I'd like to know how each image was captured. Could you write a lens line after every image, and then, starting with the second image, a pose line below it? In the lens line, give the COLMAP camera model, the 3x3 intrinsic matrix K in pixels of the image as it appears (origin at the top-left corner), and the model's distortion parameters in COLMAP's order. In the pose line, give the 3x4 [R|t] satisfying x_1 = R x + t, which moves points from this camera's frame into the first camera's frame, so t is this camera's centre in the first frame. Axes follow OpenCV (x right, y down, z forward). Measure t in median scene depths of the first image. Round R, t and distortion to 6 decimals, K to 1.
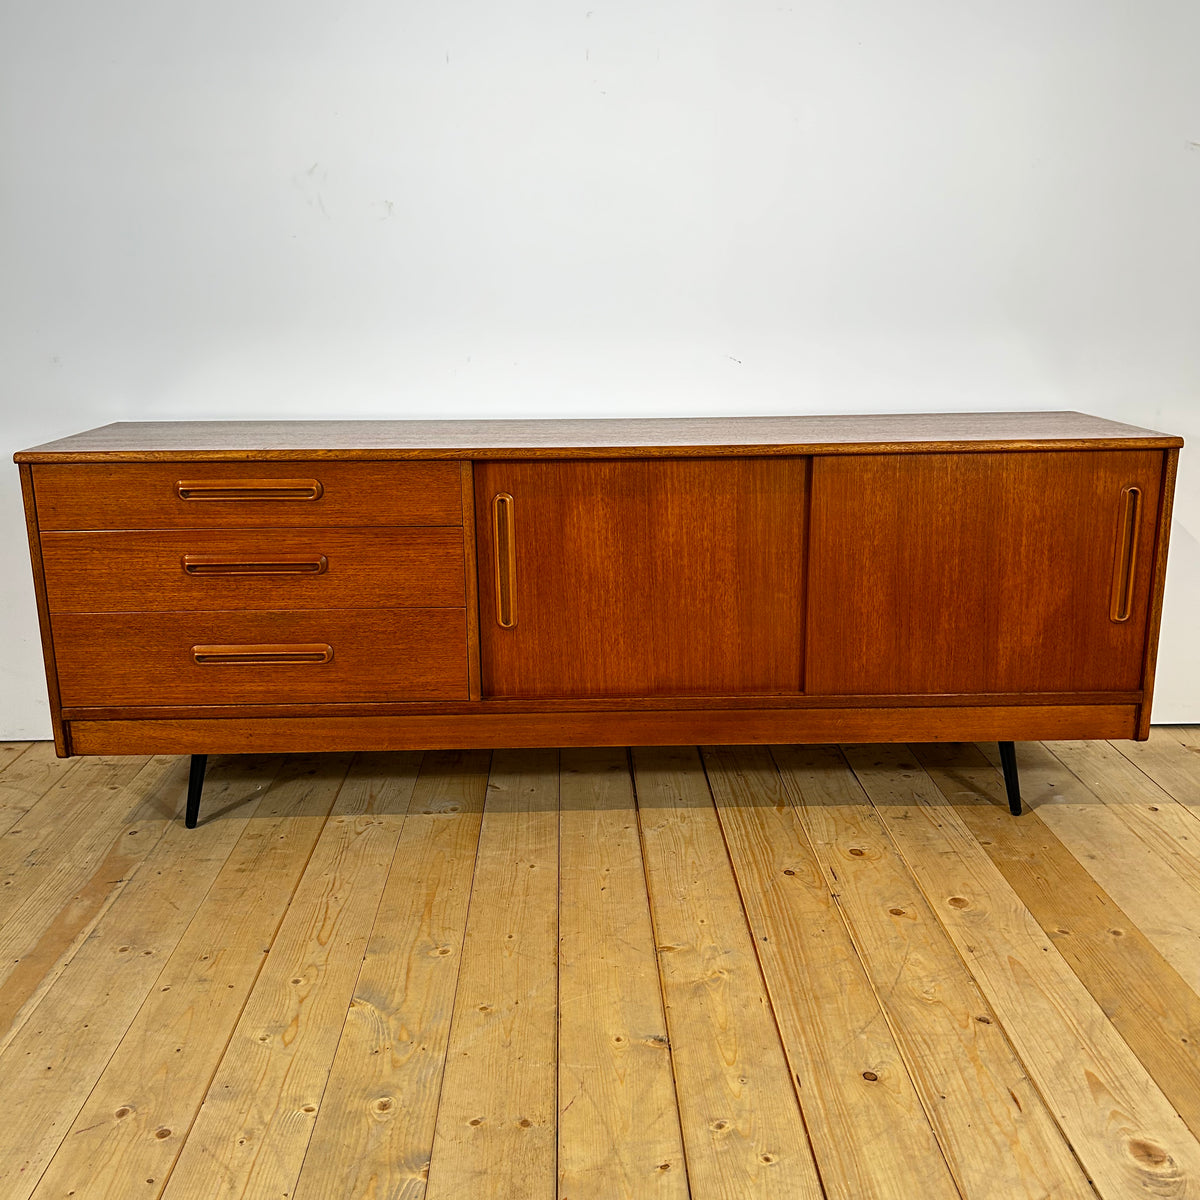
lens RADIAL K [[1214.8, 0, 601.7], [0, 1214.8, 596.0], [0, 0, 1]] dist [0.083772, -0.175791]
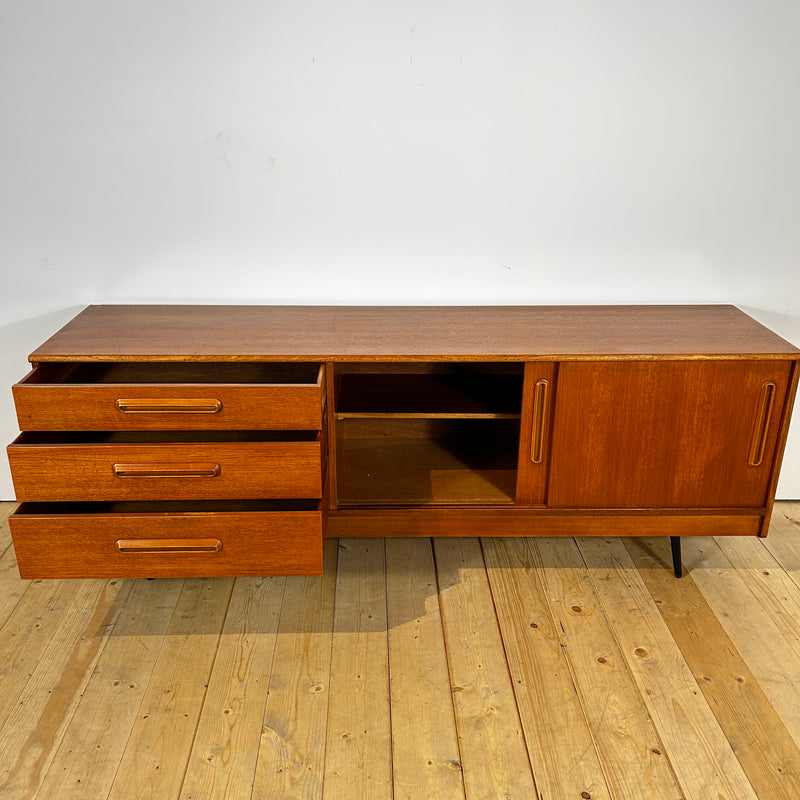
lens RADIAL K [[811.1, 0, 394.0], [0, 811.1, 401.1], [0, 0, 1]] dist [0.063488, -0.112884]
pose [[0.999909, 0.012837, 0.004190, -0.034016], [-0.013300, 0.989901, 0.141134, -0.200559], [-0.002336, -0.141177, 0.989982, 0.000390]]
